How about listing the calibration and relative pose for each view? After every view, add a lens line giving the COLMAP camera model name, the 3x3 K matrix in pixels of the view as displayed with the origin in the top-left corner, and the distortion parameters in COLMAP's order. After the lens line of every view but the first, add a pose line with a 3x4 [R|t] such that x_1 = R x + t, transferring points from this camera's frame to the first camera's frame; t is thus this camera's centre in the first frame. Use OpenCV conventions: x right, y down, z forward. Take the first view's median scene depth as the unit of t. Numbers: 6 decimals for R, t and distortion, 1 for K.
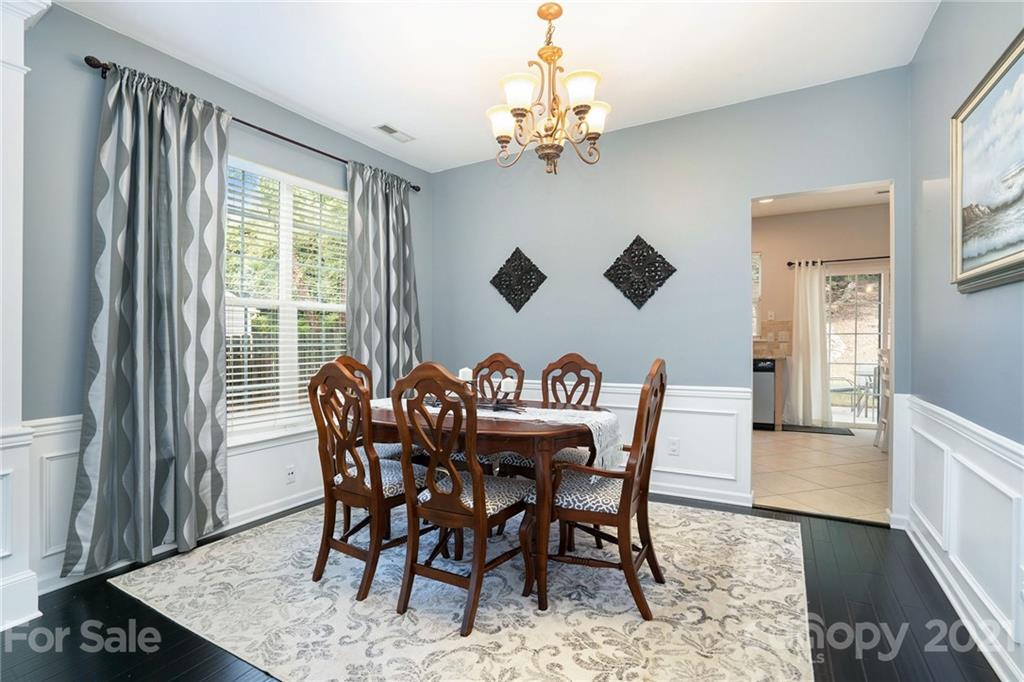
lens RADIAL K [[488.7, 0, 515.2], [0, 488.7, 335.7], [0, 0, 1]] dist [0.001774, 0.000674]
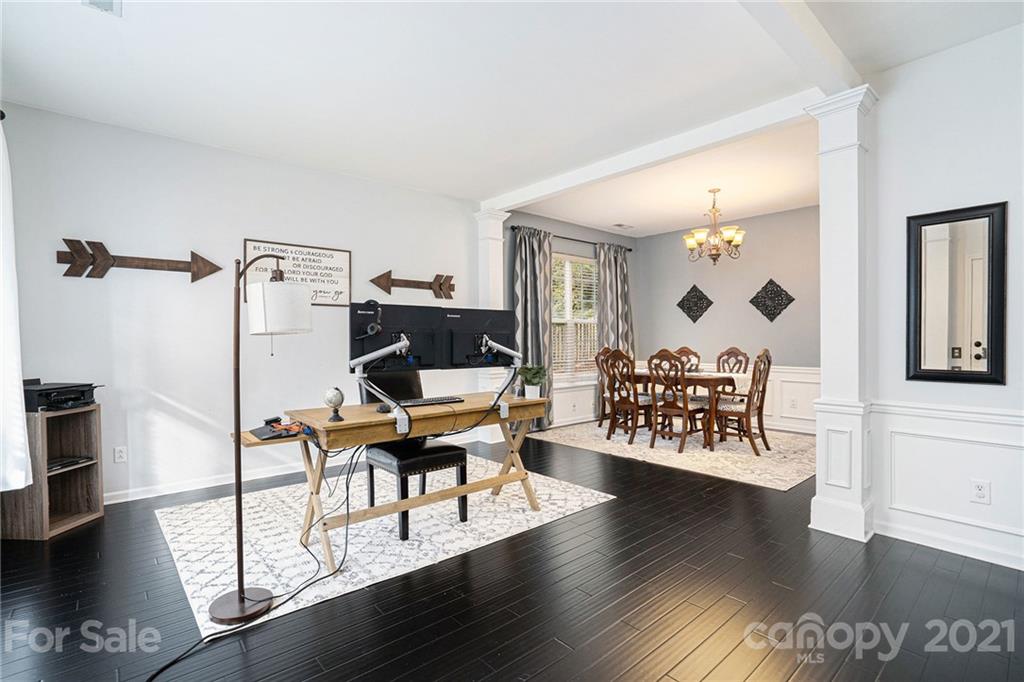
lens RADIAL K [[482.0, 0, 505.5], [0, 482.0, 333.8], [0, 0, 1]] dist [-0.021676, 0.000045]
pose [[0.941501, -0.001771, -0.337004, -0.067967], [0.002595, 0.999995, 0.001995, -0.021376], [0.336999, -0.002753, 0.941501, -1.033697]]
